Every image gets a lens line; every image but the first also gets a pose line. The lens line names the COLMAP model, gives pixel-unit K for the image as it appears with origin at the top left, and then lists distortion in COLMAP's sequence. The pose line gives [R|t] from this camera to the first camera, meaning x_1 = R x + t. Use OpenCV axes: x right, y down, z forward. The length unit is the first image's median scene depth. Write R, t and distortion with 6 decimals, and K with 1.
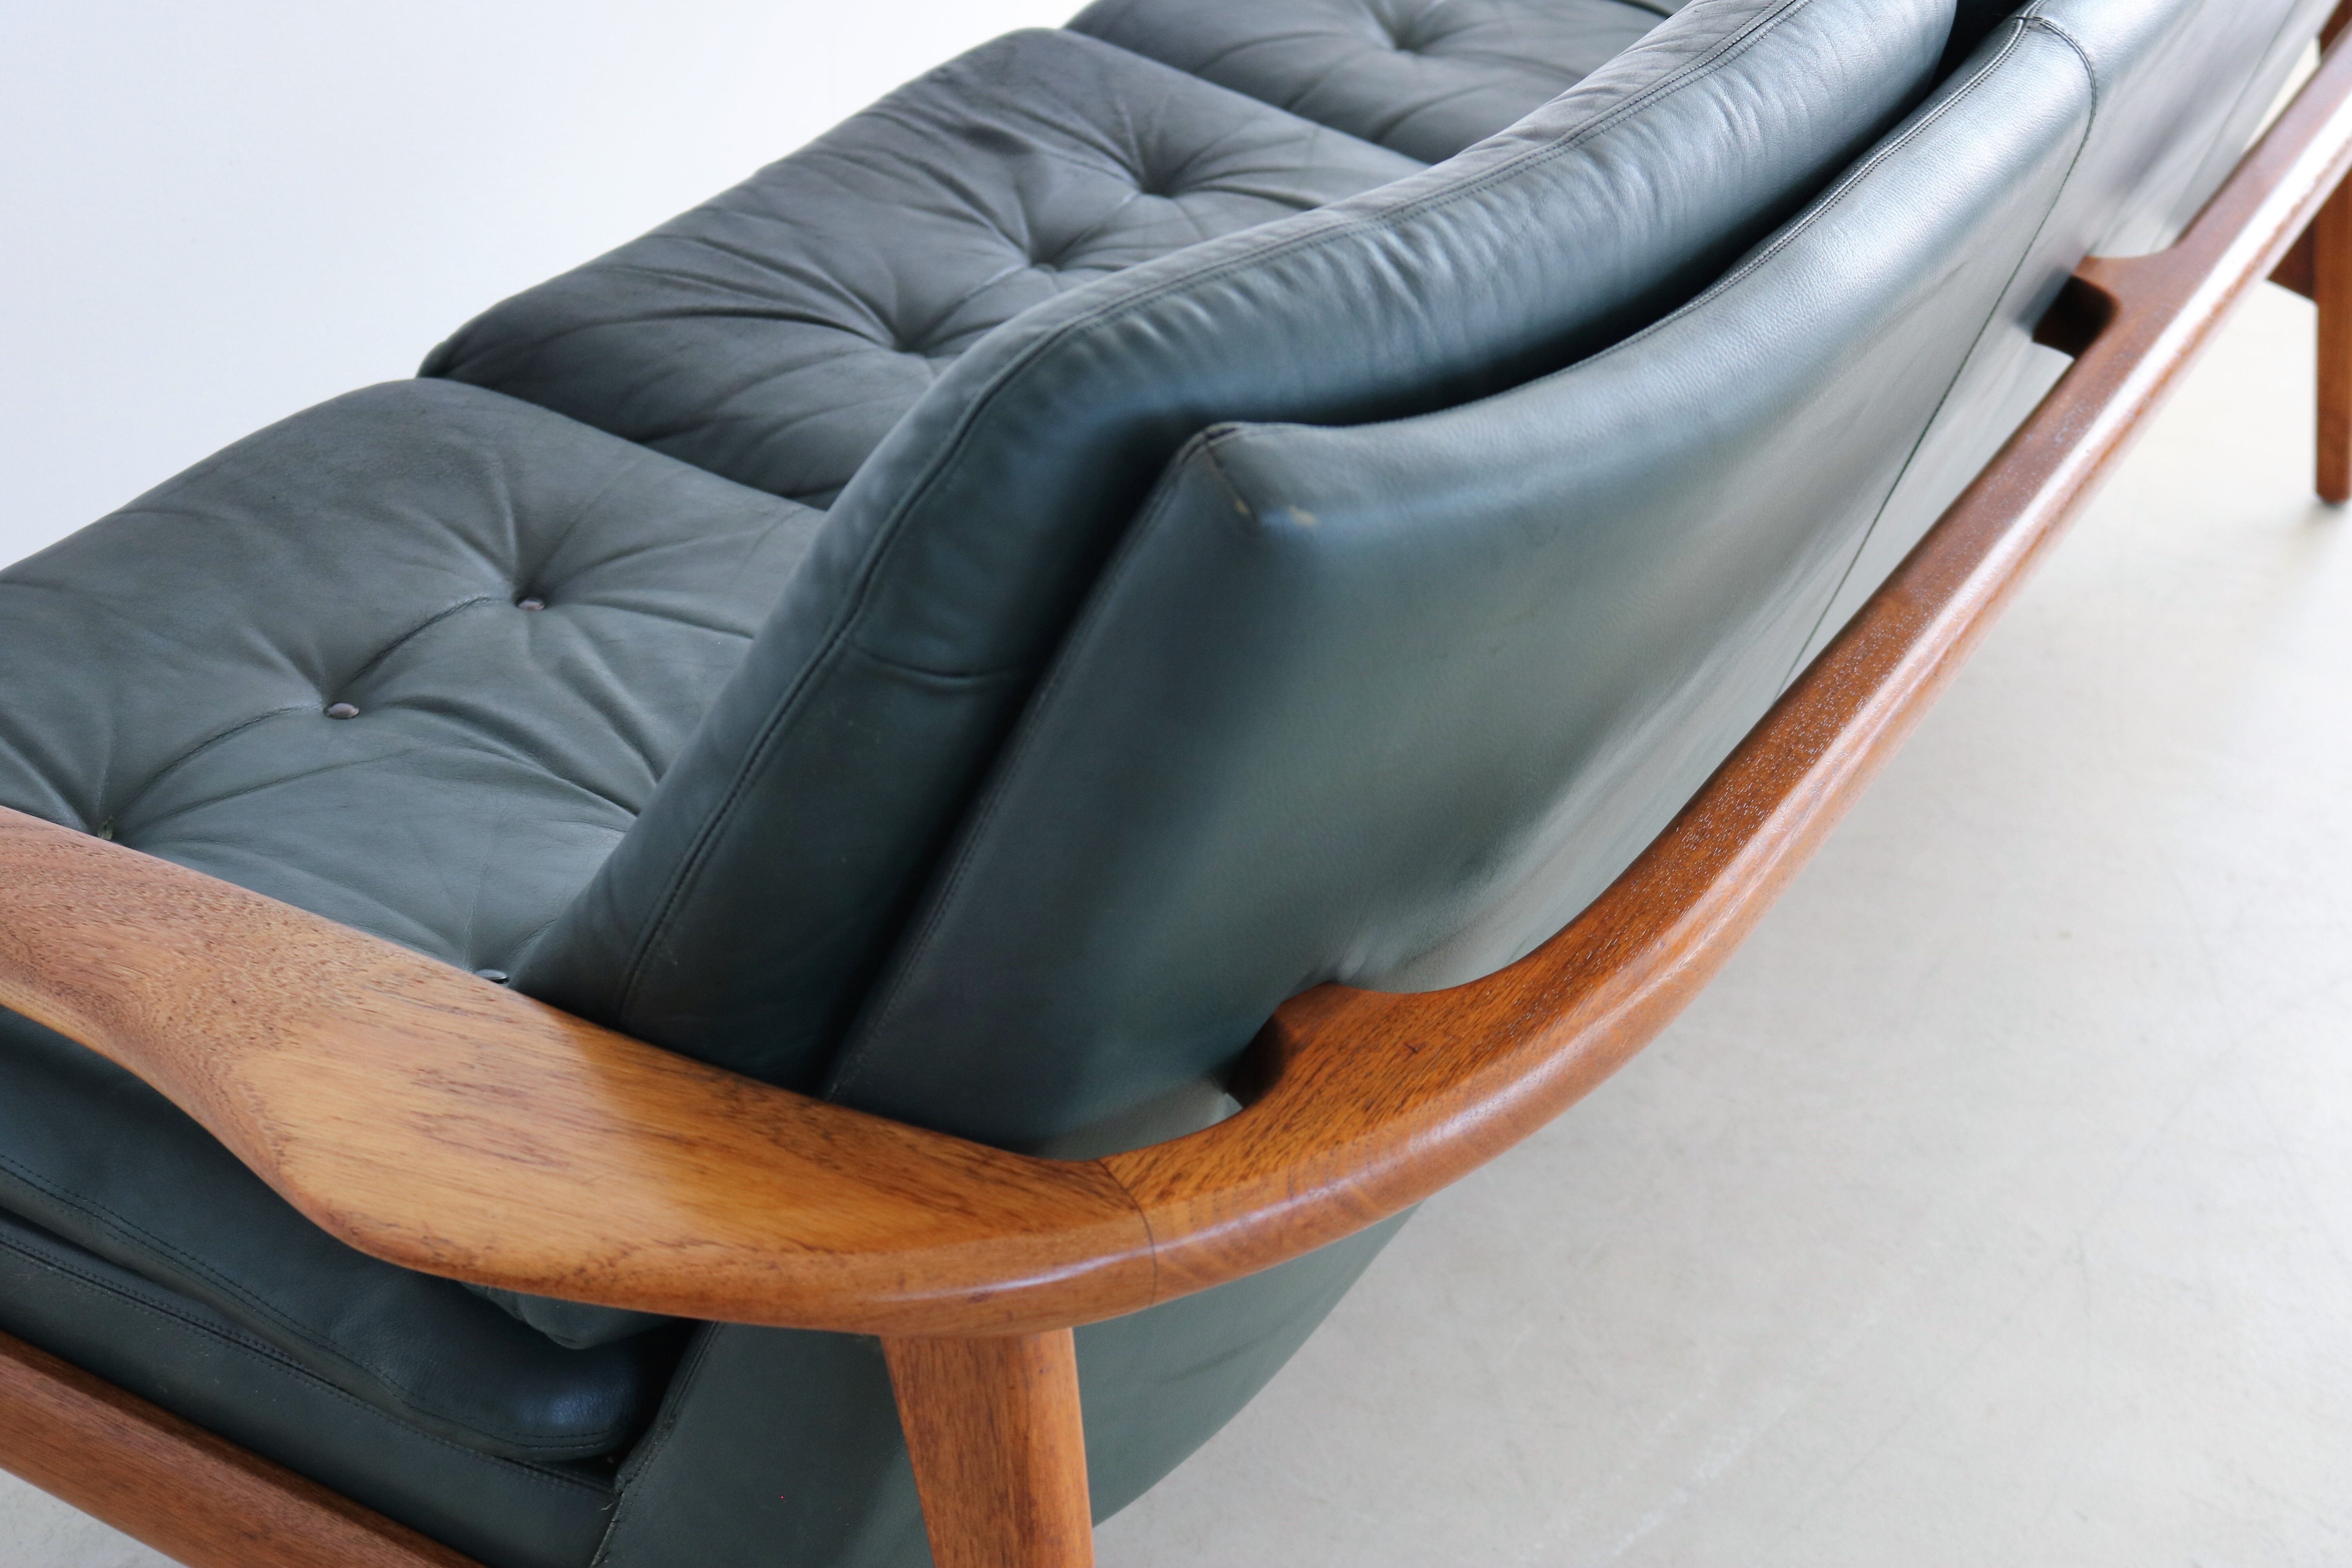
lens RADIAL K [[3751.2, 0, 1184.3], [0, 3751.2, 784.1], [0, 0, 1]] dist [-0.044695, 0.000000]
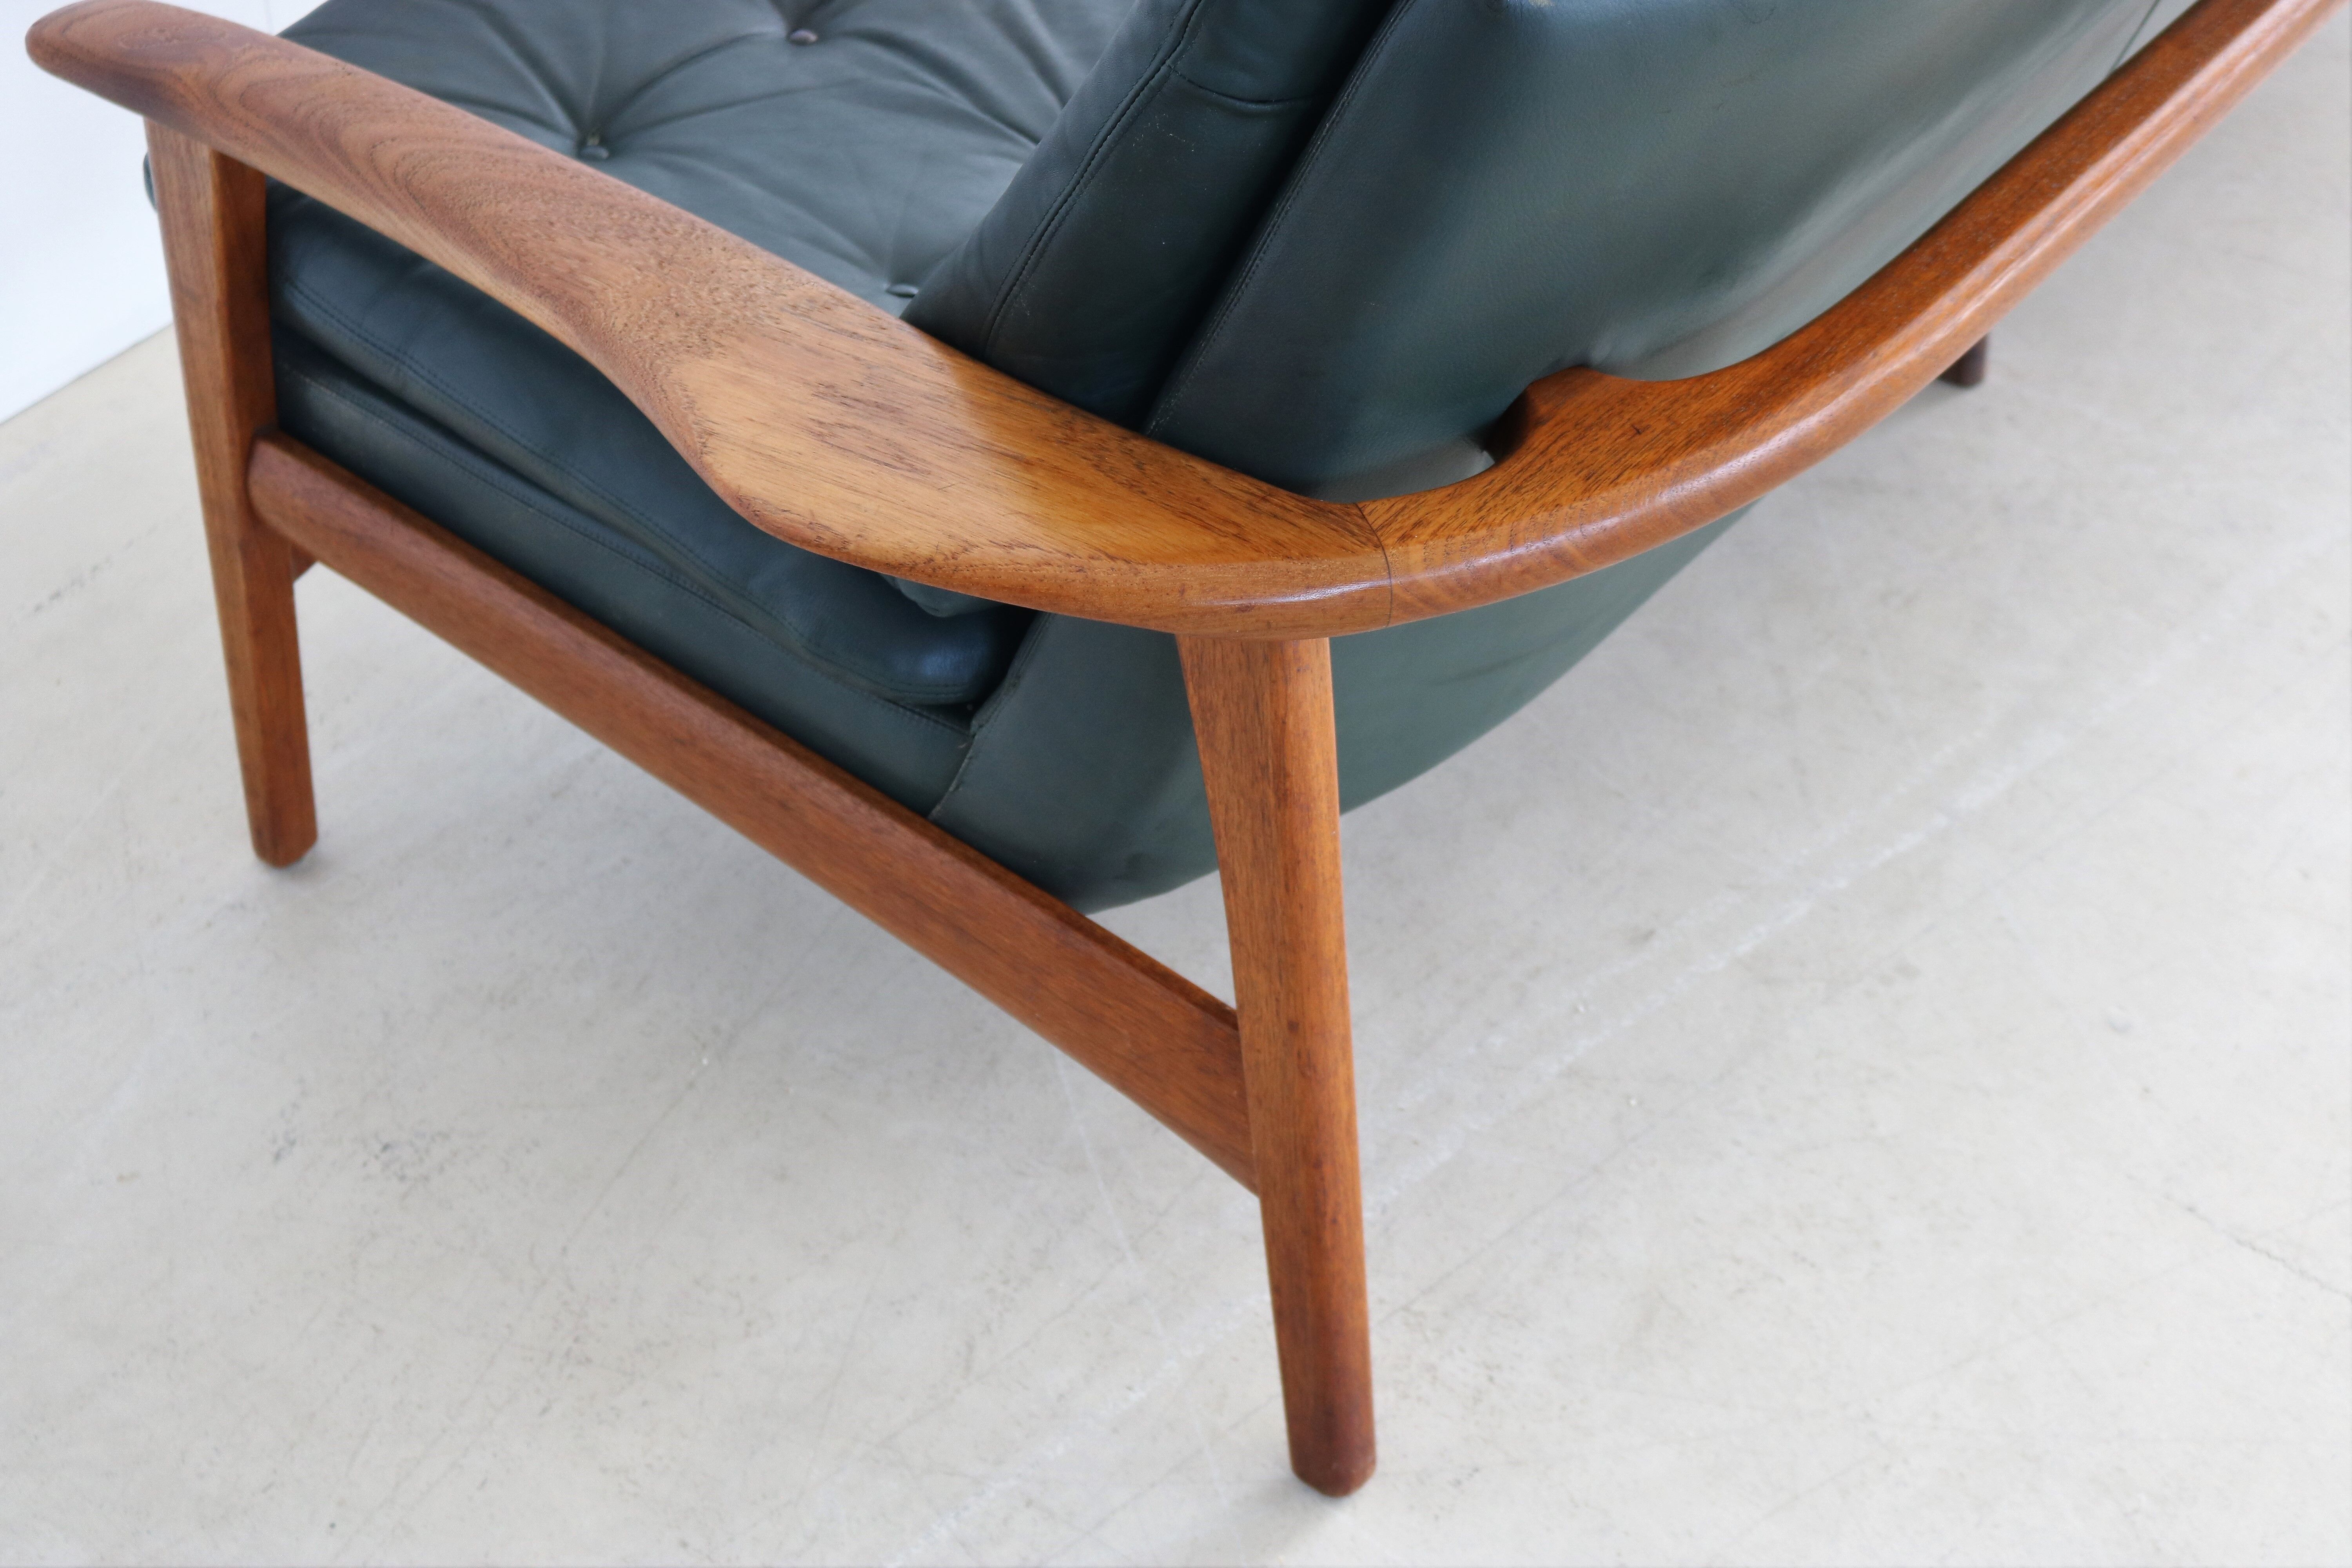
lens RADIAL K [[4005.4, 0, 1175.0], [0, 4005.4, 785.7], [0, 0, 1]] dist [-0.062723, 0.000000]
pose [[0.985824, 0.093481, -0.139327, 0.102780], [-0.064283, 0.977480, 0.200997, -0.064206], [0.154979, -0.189191, 0.969633, -0.271857]]
